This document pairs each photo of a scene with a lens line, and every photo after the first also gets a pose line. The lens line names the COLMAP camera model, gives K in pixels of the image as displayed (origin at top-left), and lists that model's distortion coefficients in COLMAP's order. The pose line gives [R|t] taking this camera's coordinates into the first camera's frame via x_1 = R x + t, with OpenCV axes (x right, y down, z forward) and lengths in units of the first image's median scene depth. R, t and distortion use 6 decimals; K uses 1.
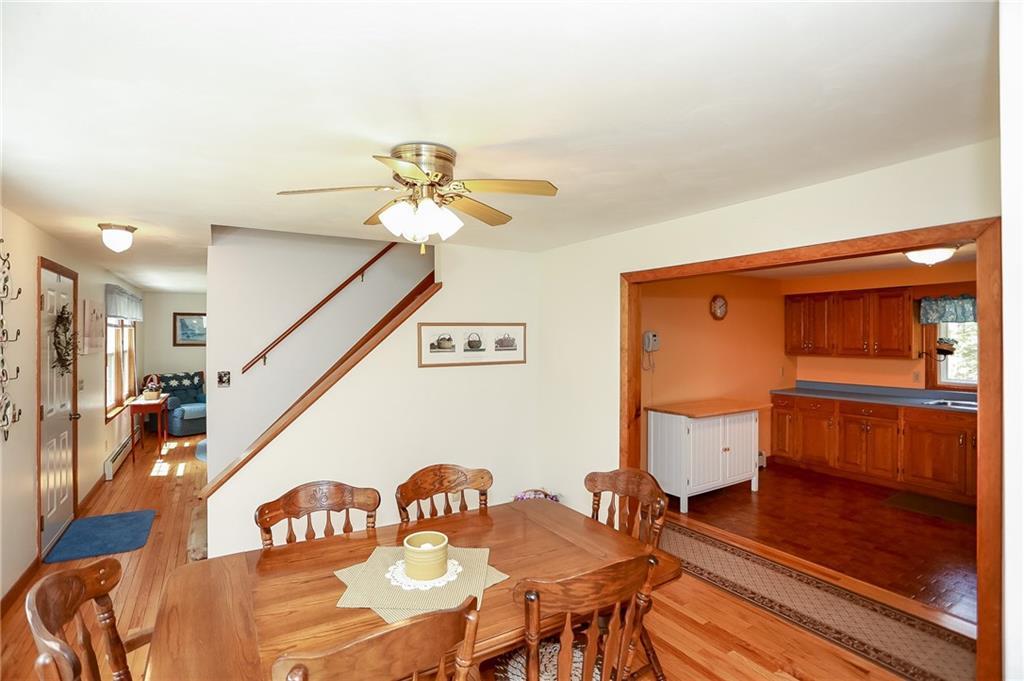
lens RADIAL K [[495.3, 0, 512.0], [0, 495.3, 340.5], [0, 0, 1]] dist [-0.001067, -0.000015]
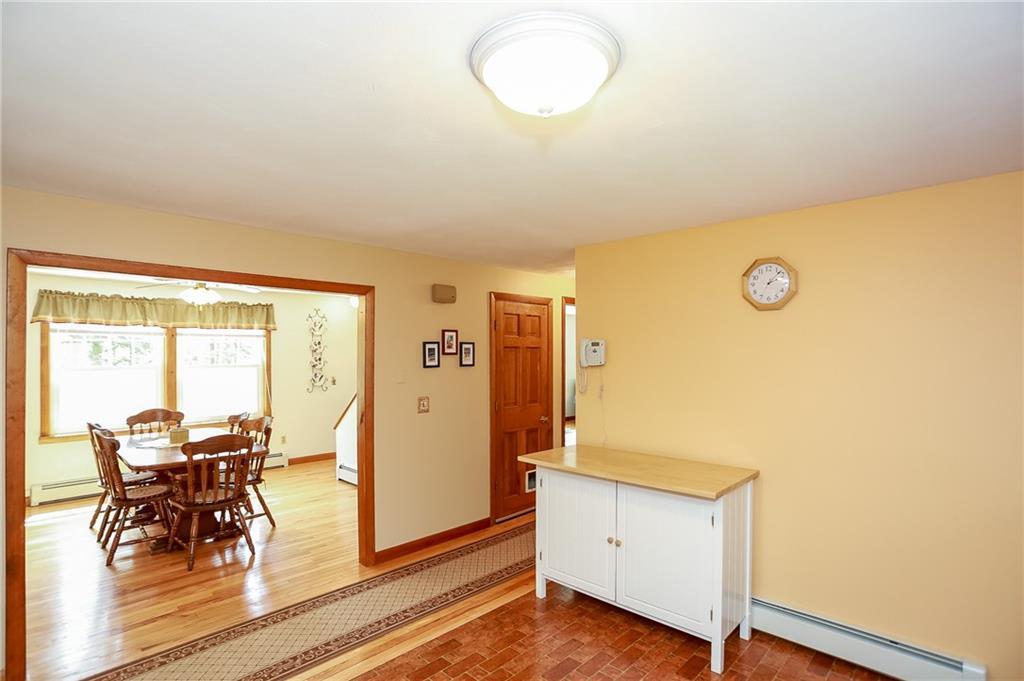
lens RADIAL K [[491.5, 0, 511.4], [0, 491.5, 362.2], [0, 0, 1]] dist [-0.001075, -0.000305]
pose [[0.225386, 0.005209, -0.974256, 1.247646], [0.003982, 0.999972, 0.006268, 0.007120], [0.974261, -0.005292, 0.225359, 0.982175]]
